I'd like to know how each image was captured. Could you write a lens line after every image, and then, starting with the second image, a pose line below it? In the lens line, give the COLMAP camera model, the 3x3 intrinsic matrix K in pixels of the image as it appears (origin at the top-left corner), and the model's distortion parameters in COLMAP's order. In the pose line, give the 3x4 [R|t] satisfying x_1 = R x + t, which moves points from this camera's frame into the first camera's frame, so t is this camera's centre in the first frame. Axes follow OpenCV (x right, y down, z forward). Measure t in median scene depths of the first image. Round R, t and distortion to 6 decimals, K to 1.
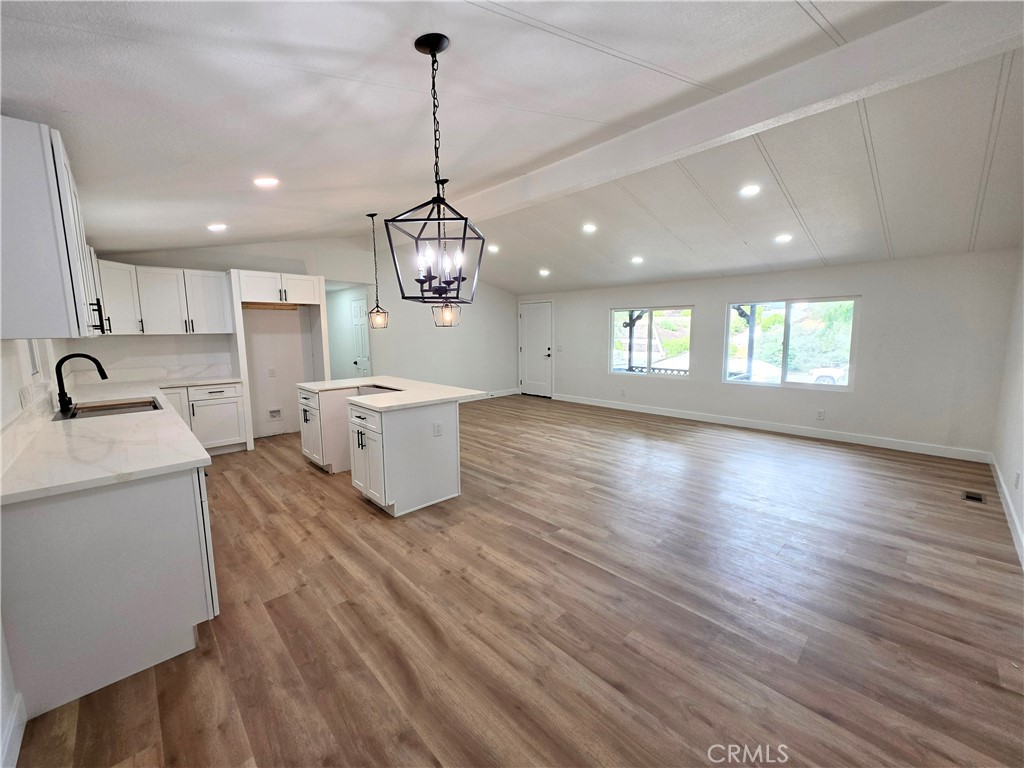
lens RADIAL K [[410.1, 0, 511.1], [0, 410.1, 379.4], [0, 0, 1]] dist [-0.001970, -0.000240]
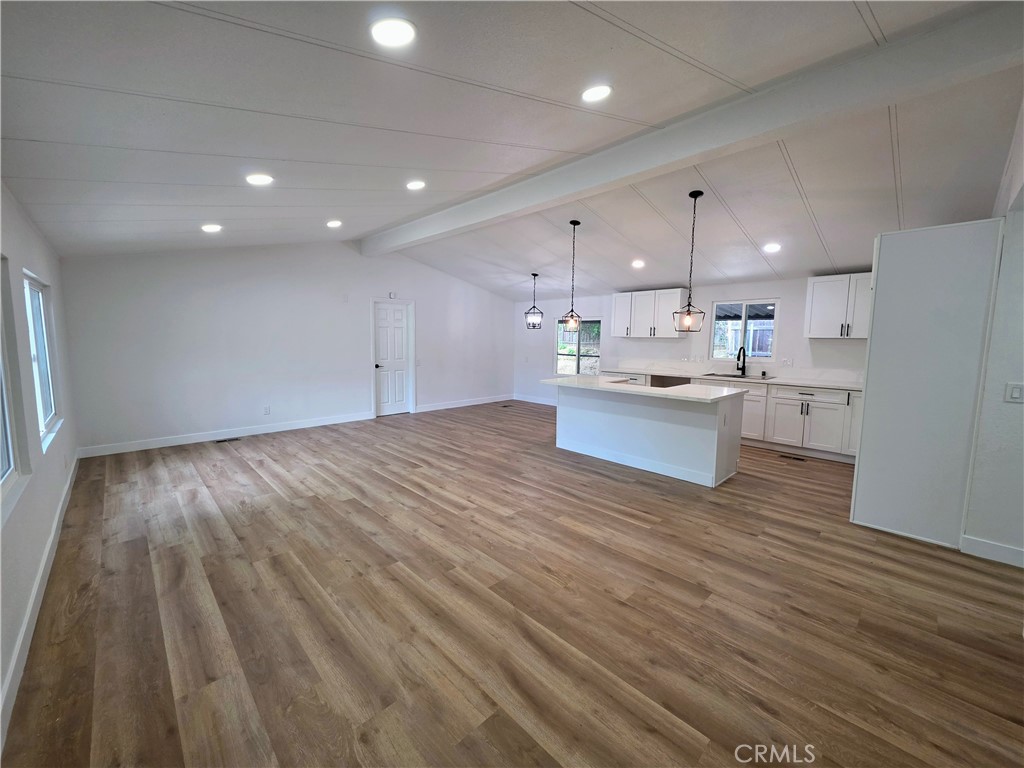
lens RADIAL K [[413.7, 0, 507.8], [0, 413.7, 379.7], [0, 0, 1]] dist [0.000347, 0.000035]
pose [[-0.999999, 0.001307, -0.000597, 0.041245], [0.001143, 0.975410, 0.220395, -0.225752], [0.000871, 0.220394, -0.975411, 1.934554]]
